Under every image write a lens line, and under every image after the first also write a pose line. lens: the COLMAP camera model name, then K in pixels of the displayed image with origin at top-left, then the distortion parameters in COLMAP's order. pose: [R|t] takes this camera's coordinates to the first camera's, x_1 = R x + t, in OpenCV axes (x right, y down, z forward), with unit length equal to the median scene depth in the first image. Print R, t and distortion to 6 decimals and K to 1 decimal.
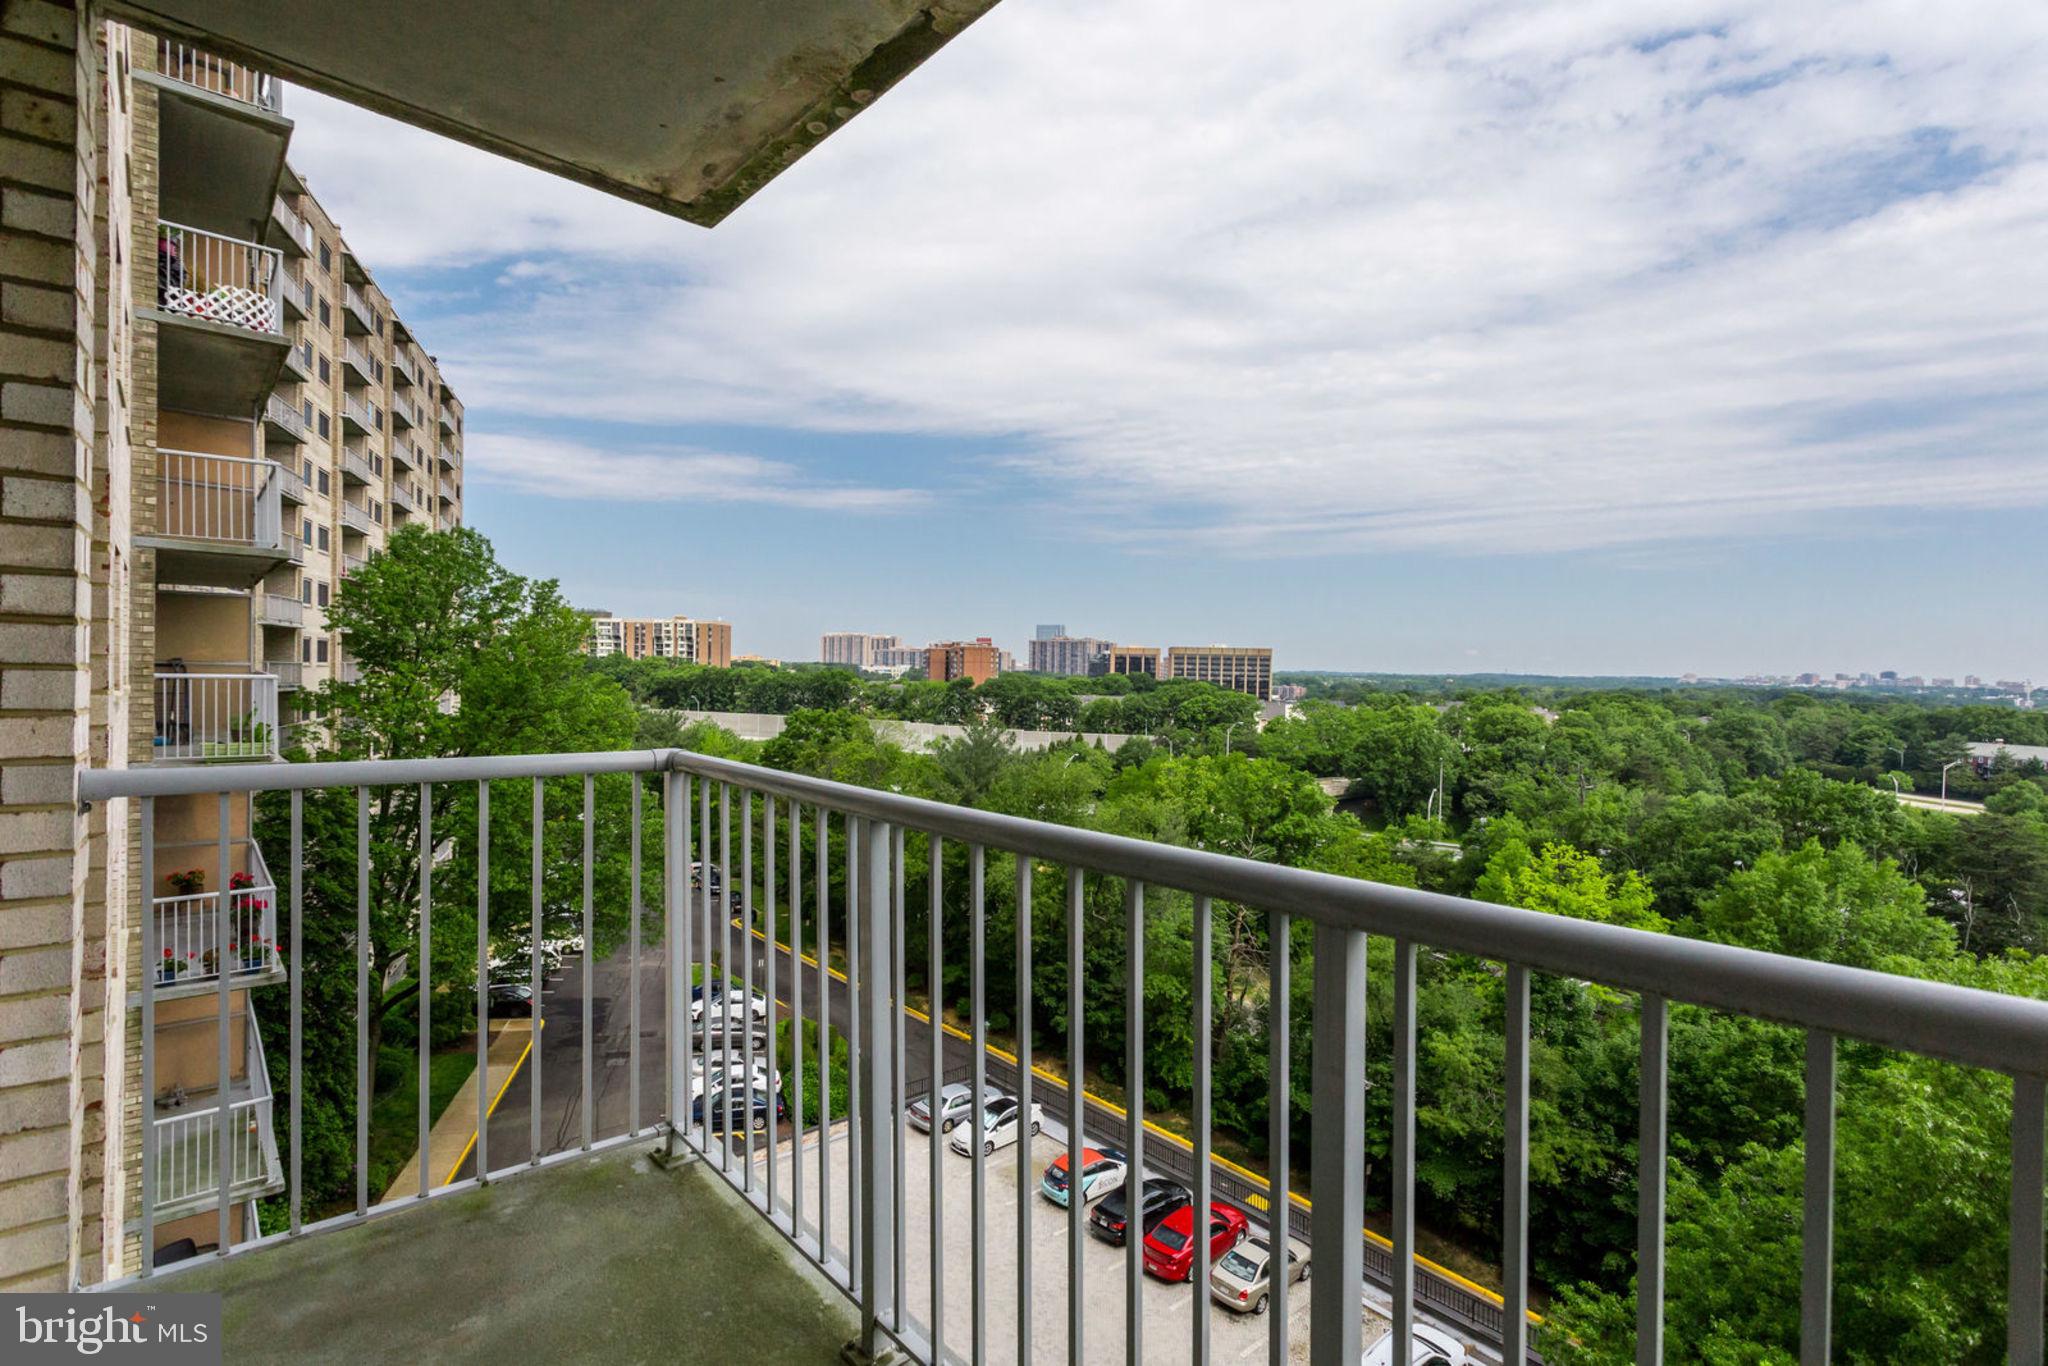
lens RADIAL K [[1001.8, 0, 1007.3], [0, 1001.8, 681.4], [0, 0, 1]] dist [0.027641, -0.002528]
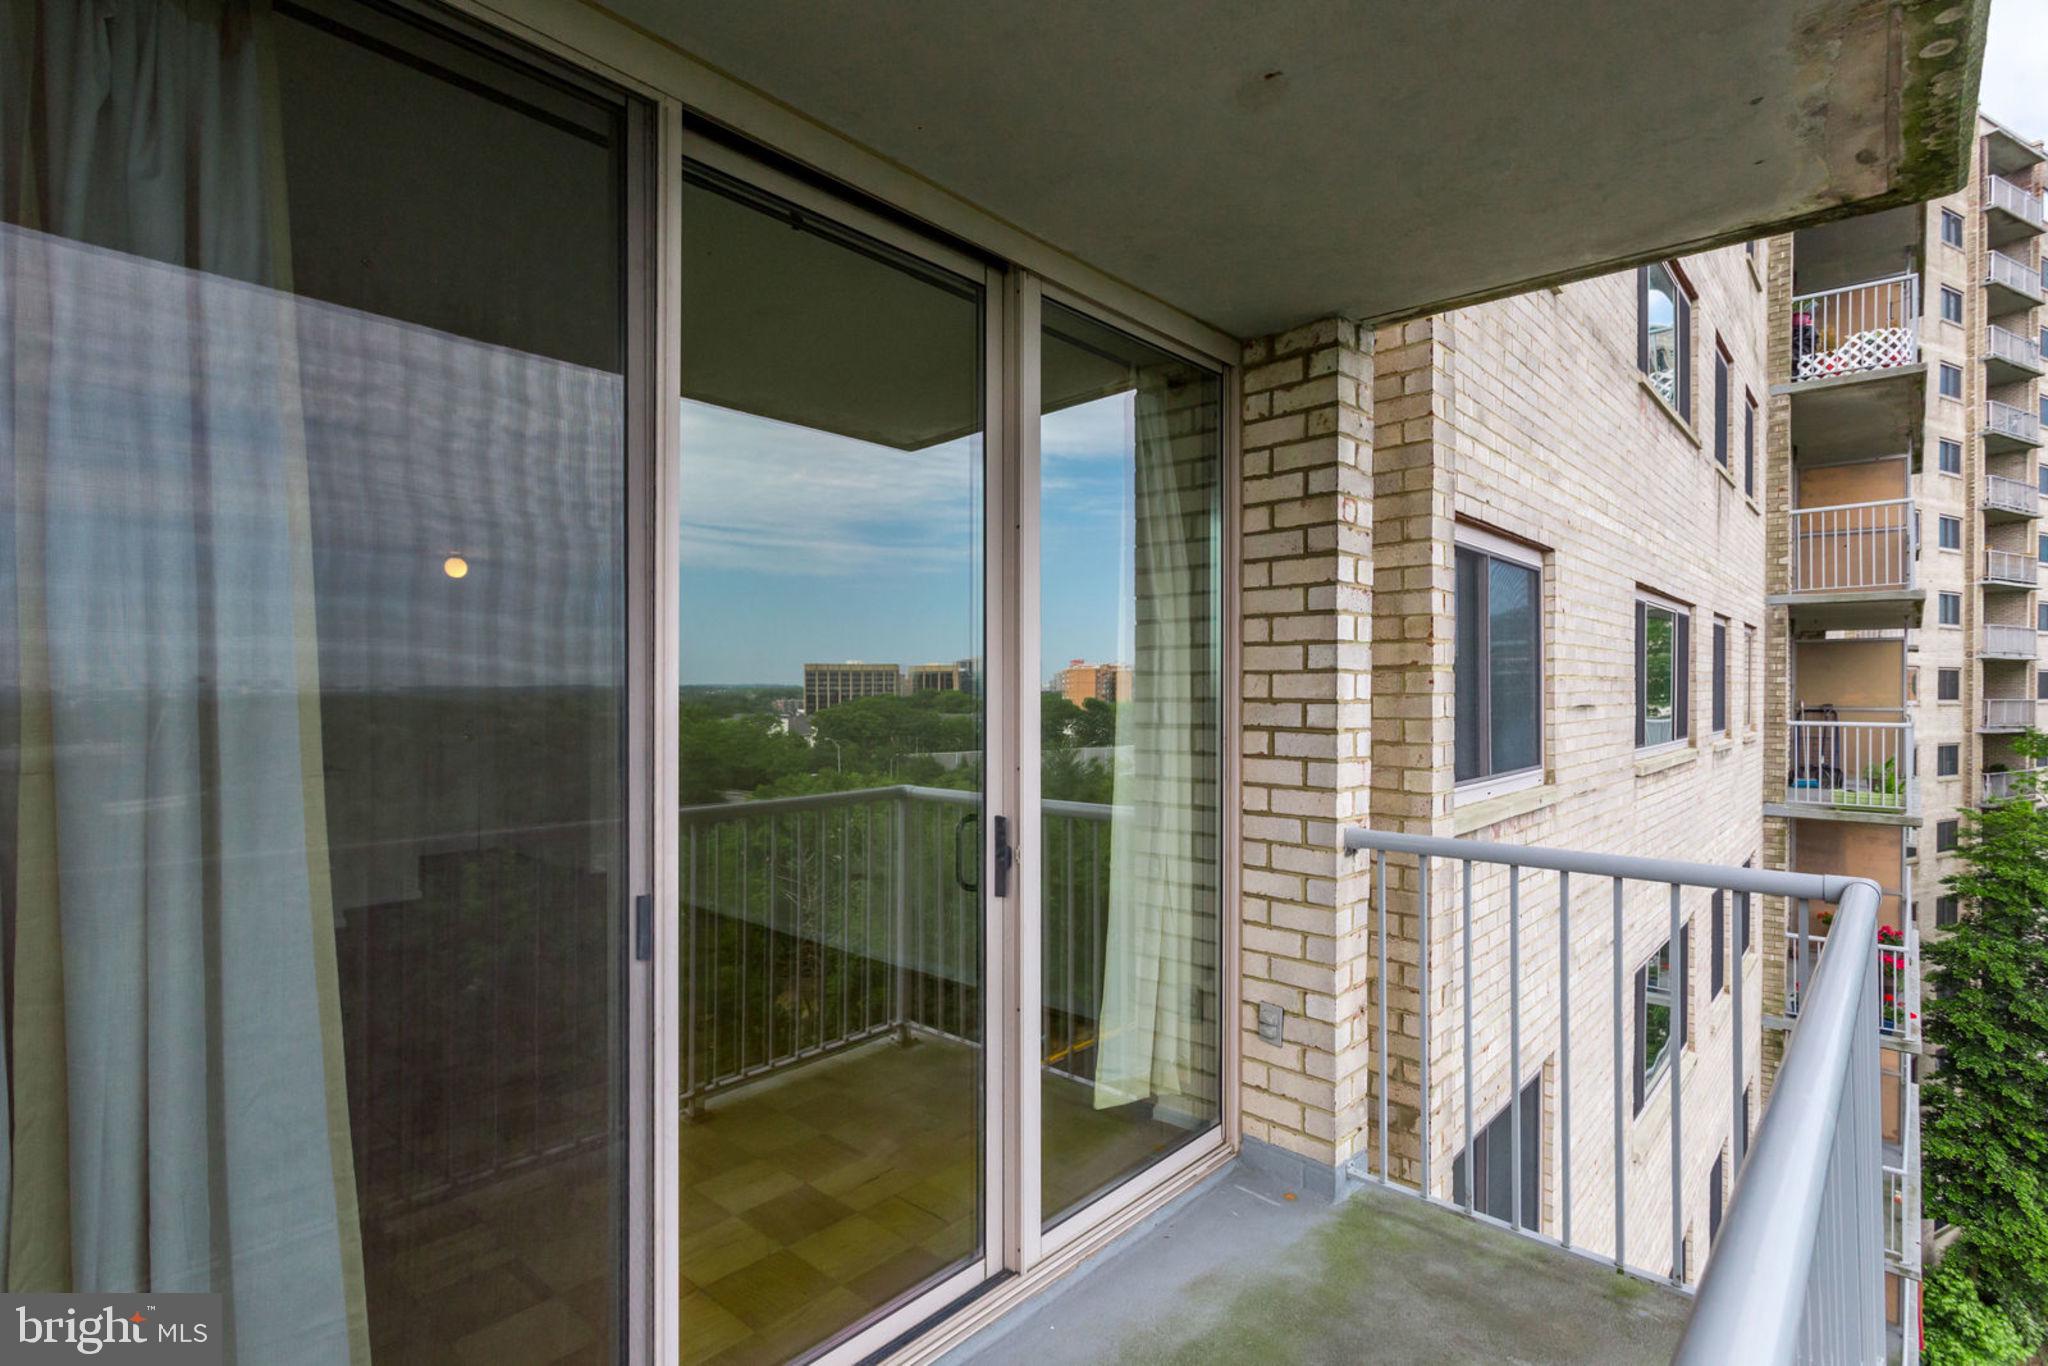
lens RADIAL K [[1001.8, 0, 1031.7], [0, 1001.8, 694.3], [0, 0, 1]] dist [0.027641, -0.002528]
pose [[0.134999, -0.010372, -0.990791, 0.114637], [-0.004779, 0.999927, -0.011119, -0.020430], [0.990834, 0.006236, 0.134939, 0.068896]]
